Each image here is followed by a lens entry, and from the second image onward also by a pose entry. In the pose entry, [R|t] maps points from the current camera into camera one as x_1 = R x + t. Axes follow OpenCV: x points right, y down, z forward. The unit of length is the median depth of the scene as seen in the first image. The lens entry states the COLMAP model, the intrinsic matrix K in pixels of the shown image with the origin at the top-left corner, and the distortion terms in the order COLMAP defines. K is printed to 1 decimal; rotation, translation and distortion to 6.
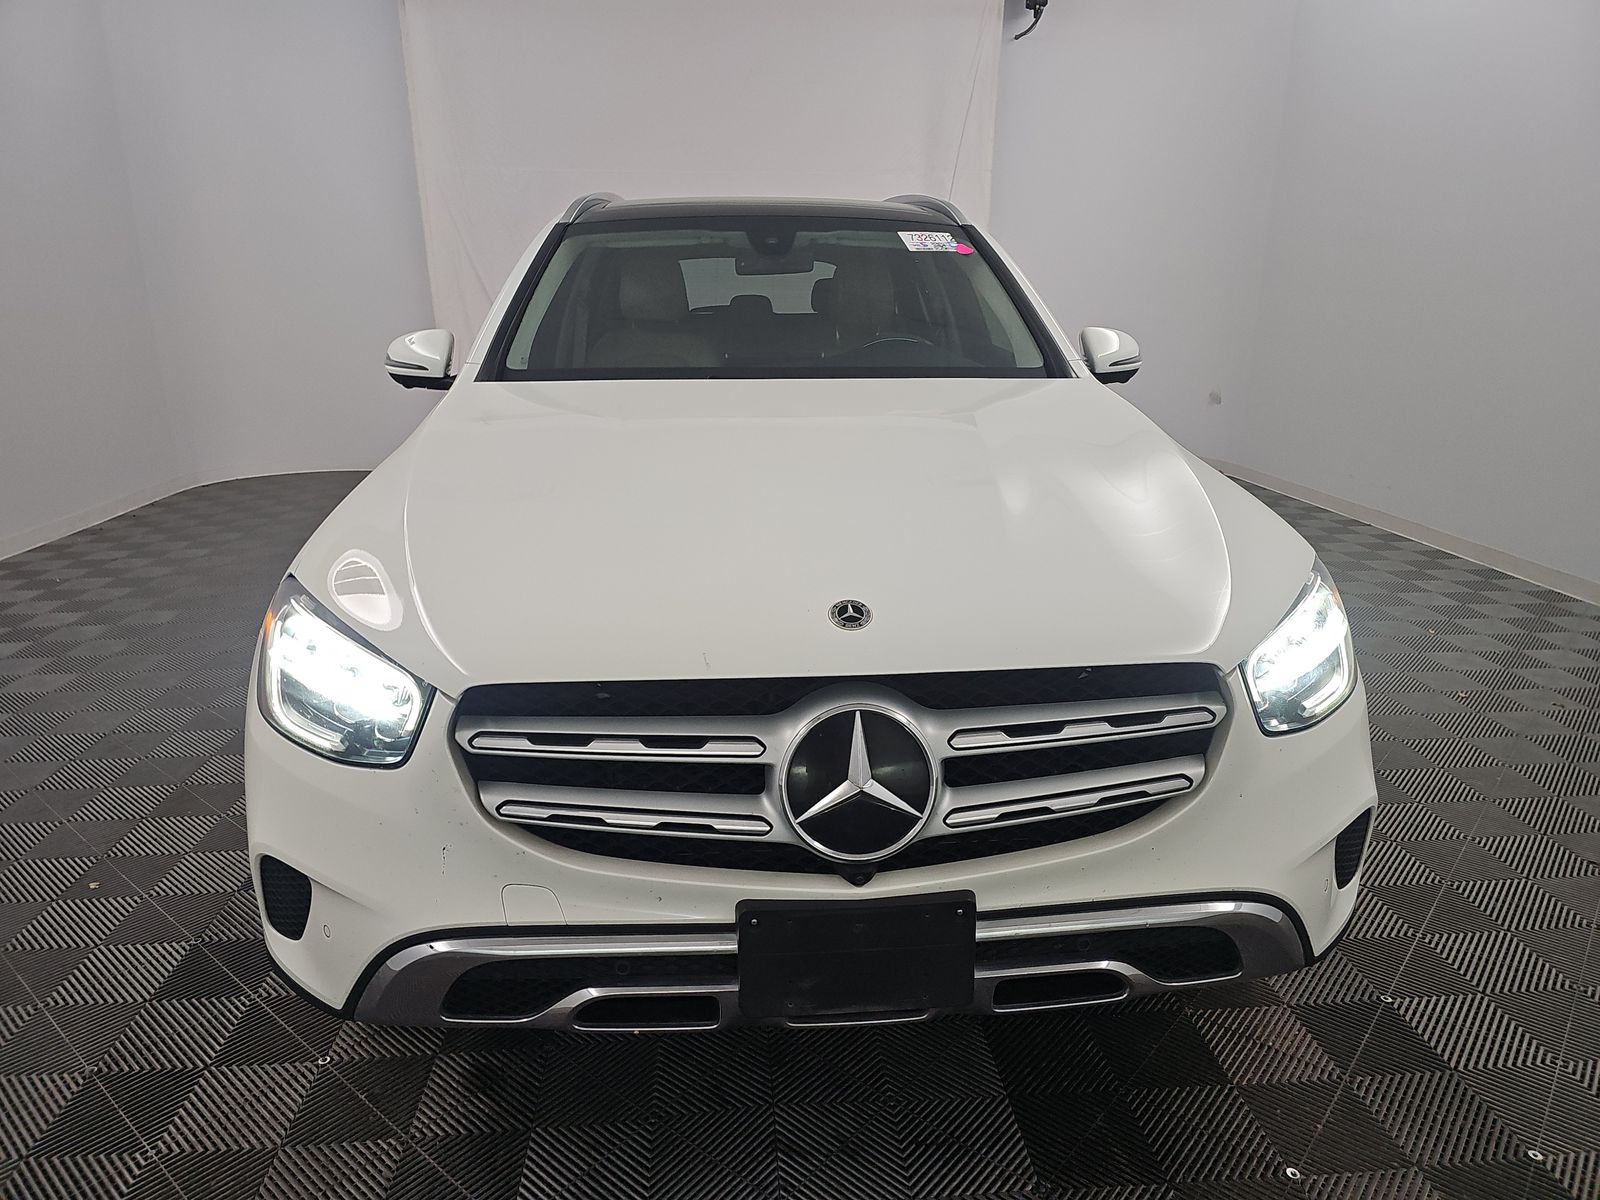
lens RADIAL K [[1048.5, 0, 827.0], [0, 1048.5, 543.4], [0, 0, 1]] dist [0.015188, 0.004489]
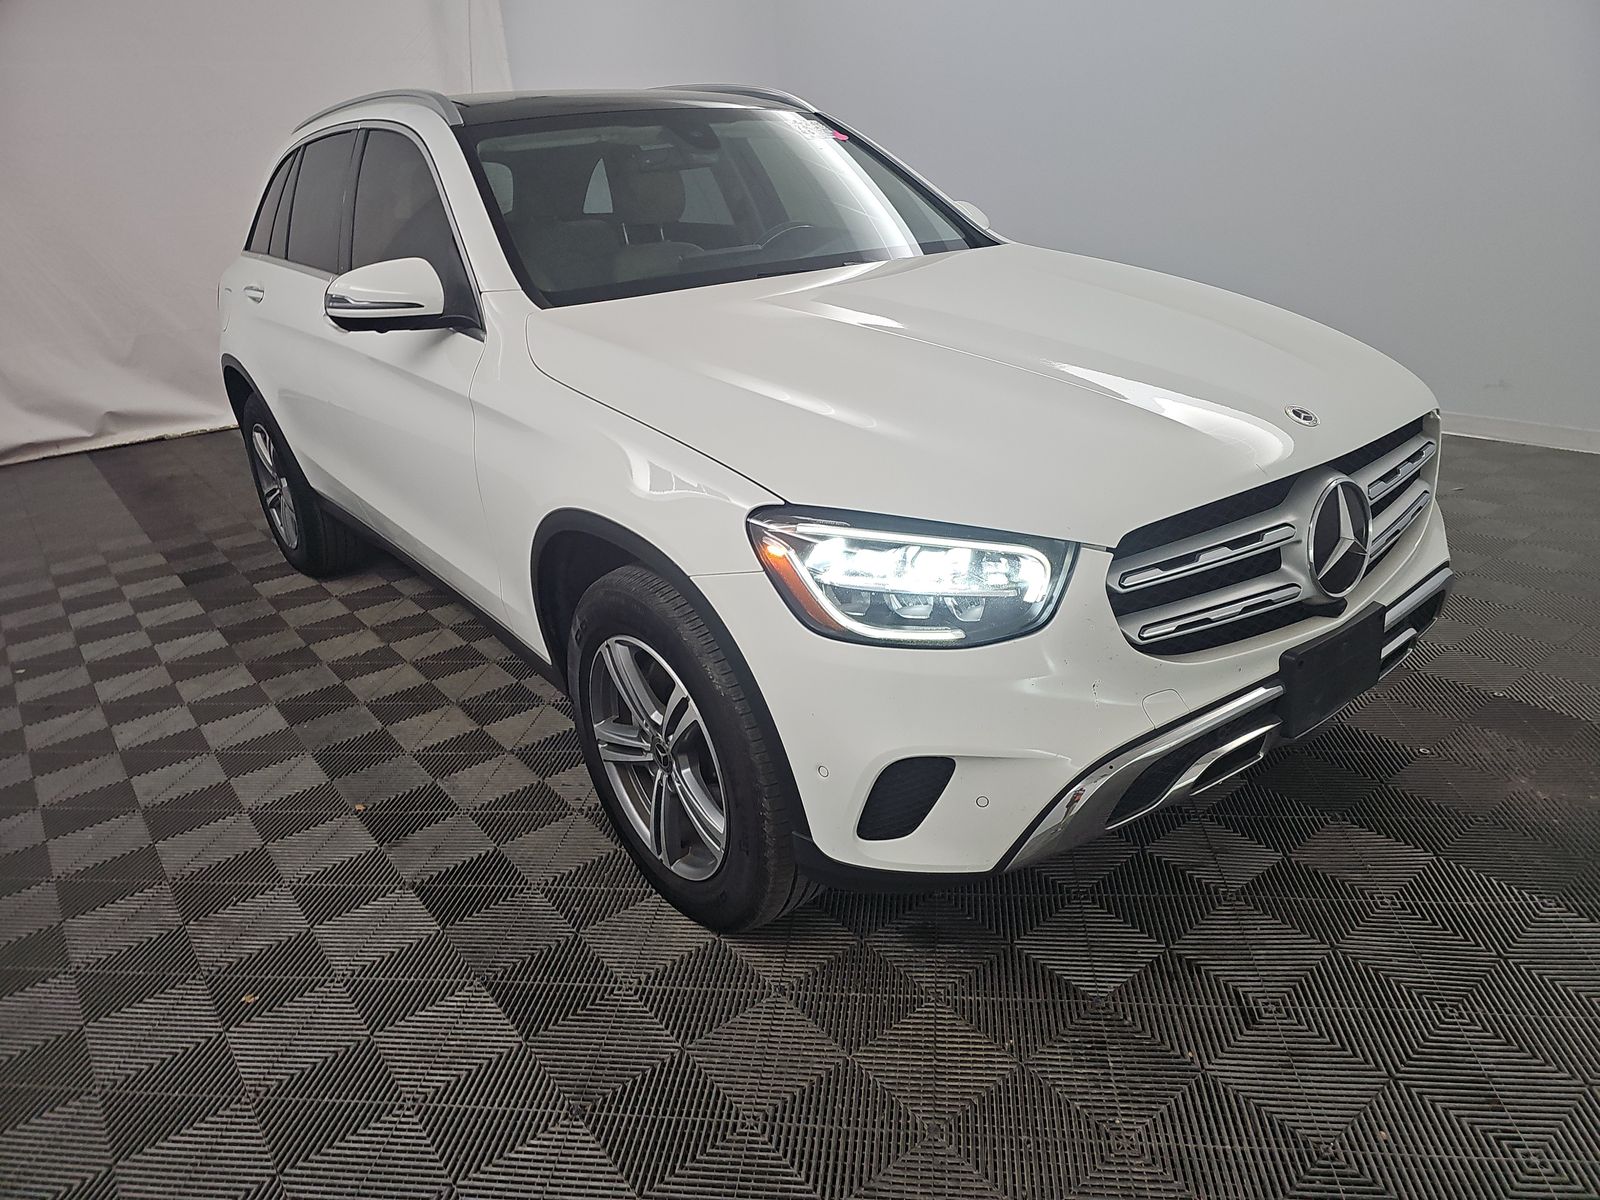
lens RADIAL K [[1048.5, 0, 827.0], [0, 1048.5, 543.4], [0, 0, 1]] dist [0.015188, 0.004489]
pose [[0.843404, -0.235965, 0.482692, -1.111669], [0.191417, 0.971413, 0.140415, -0.070028], [-0.502026, -0.026031, 0.864461, 0.180462]]
